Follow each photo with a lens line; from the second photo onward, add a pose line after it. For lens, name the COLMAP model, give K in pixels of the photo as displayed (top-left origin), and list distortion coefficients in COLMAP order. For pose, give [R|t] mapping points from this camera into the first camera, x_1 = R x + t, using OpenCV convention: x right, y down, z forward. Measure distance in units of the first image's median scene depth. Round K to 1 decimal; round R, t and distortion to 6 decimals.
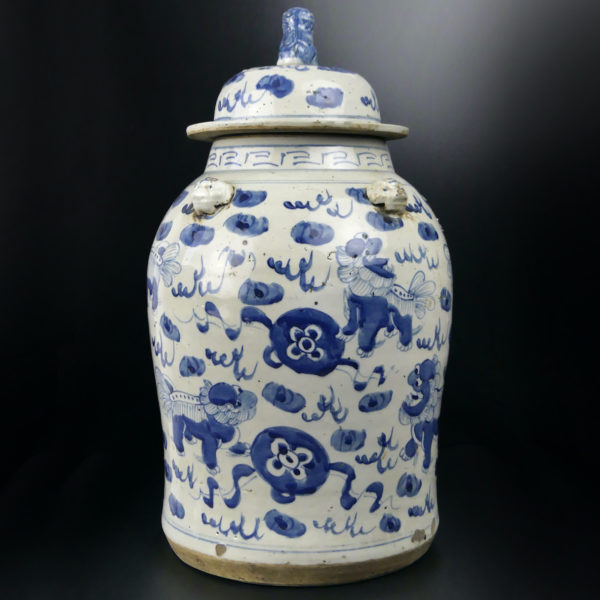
lens RADIAL K [[1122.5, 0, 300.0], [0, 1122.5, 300.0], [0, 0, 1]] dist [0.023778, 0.075167]
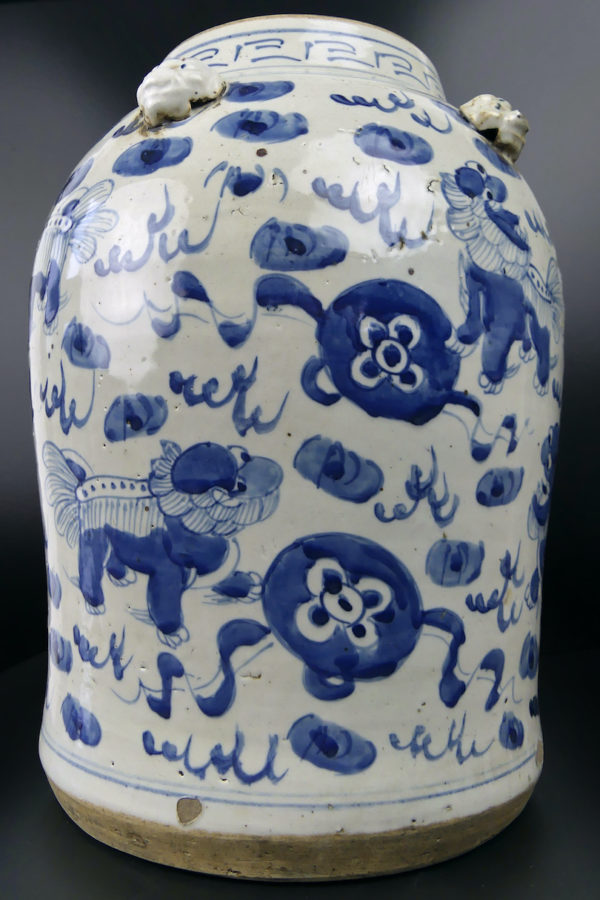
lens RADIAL K [[870.1, 0, 299.3], [0, 870.1, 423.8], [0, 0, 1]] dist [-0.021189, -0.007061]
pose [[0.973240, 0.024582, 0.228471, -0.114386], [0.010952, 0.988169, -0.152976, 0.122031], [-0.229529, 0.151385, 0.961457, 0.634142]]
